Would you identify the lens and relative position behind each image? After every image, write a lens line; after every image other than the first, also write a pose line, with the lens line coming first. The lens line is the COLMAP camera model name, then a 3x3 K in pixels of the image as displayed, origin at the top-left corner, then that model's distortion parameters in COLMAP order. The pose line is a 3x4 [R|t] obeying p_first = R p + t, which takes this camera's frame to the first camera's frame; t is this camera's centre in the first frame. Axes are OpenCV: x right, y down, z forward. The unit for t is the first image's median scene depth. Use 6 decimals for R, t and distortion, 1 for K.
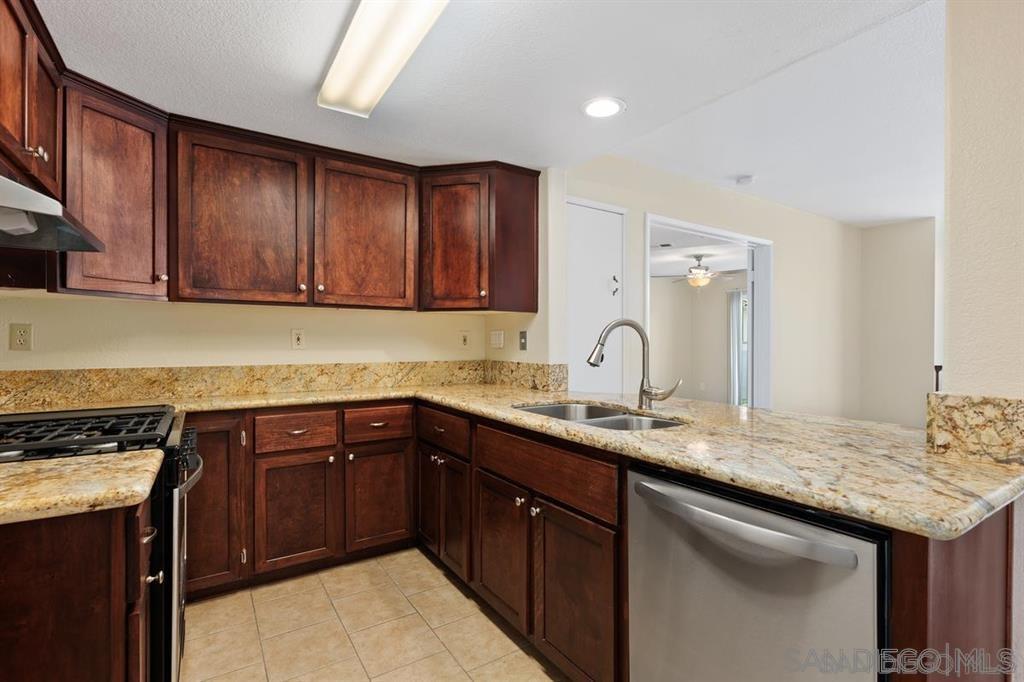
lens RADIAL K [[482.6, 0, 513.7], [0, 482.6, 341.0], [0, 0, 1]] dist [0.000406, -0.000111]
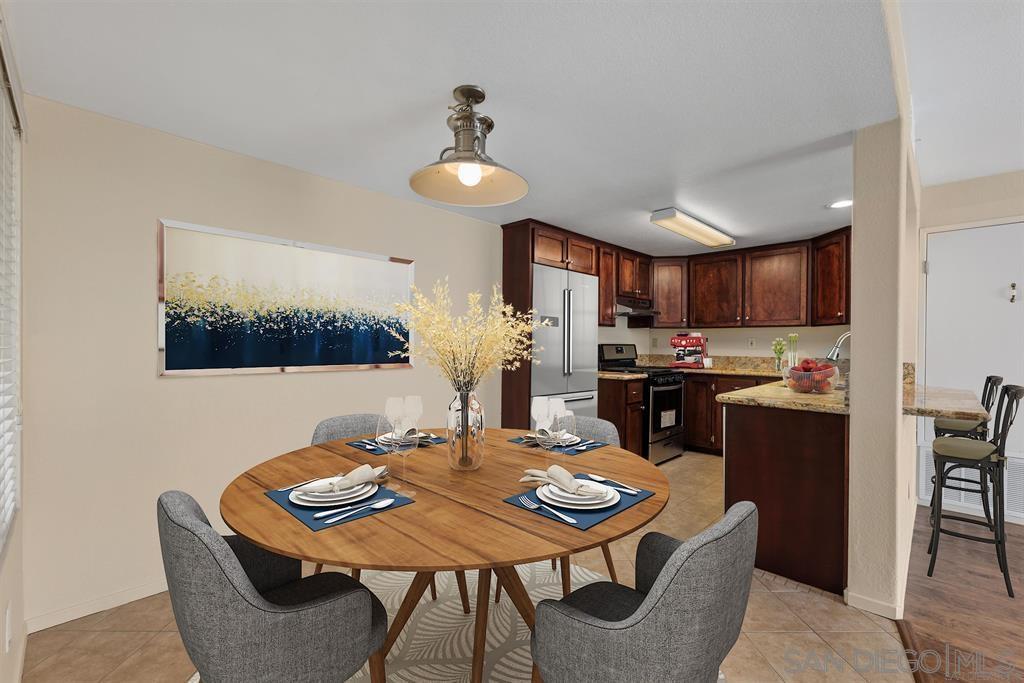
lens RADIAL K [[434.4, 0, 513.2], [0, 434.4, 344.2], [0, 0, 1]] dist [-0.000059, -0.000010]
pose [[0.215339, 0.001239, -0.976539, 1.105235], [-0.001776, 0.999998, 0.000878, -0.001764], [0.976538, 0.001545, 0.215341, -0.325801]]
